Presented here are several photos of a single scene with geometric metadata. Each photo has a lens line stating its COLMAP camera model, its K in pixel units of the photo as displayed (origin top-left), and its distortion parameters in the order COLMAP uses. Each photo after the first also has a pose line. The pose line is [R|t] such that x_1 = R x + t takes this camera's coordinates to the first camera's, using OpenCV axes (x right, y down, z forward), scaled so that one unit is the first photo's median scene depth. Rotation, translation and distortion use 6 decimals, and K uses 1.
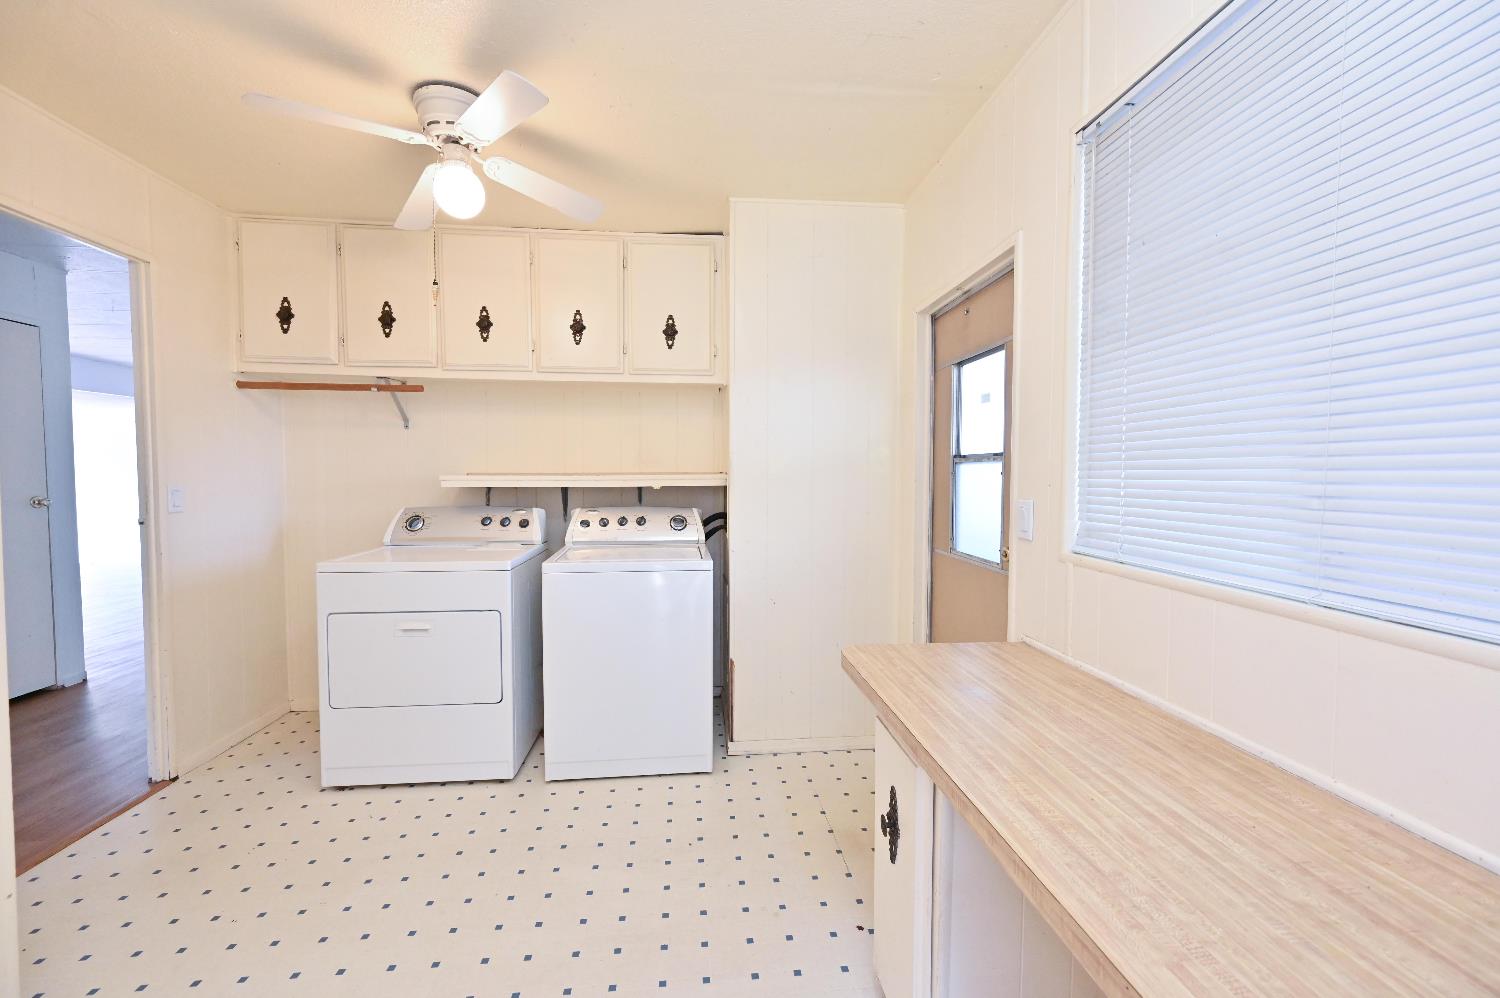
lens RADIAL K [[597.2, 0, 748.0], [0, 597.2, 492.3], [0, 0, 1]] dist [0.000299, -0.000112]
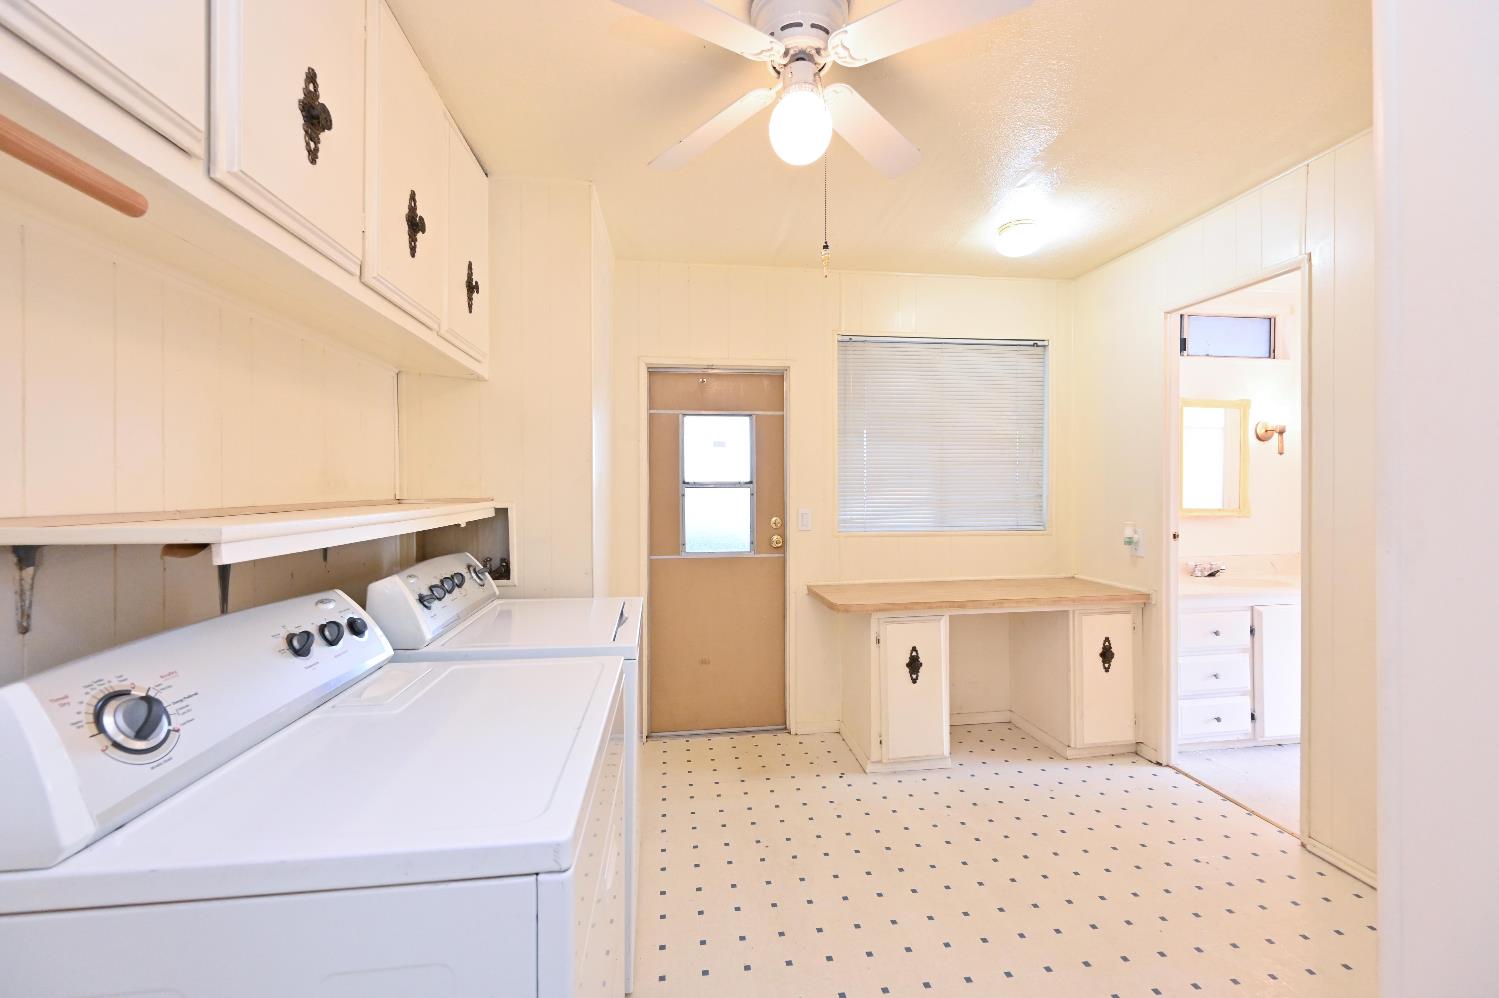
lens RADIAL K [[596.8, 0, 747.5], [0, 596.8, 492.3], [0, 0, 1]] dist [0.000299, -0.000112]
pose [[-0.036510, -0.005437, 0.999318, -1.130418], [0.040962, 0.999137, 0.006933, -0.049119], [-0.998493, 0.041187, -0.036256, 1.024303]]
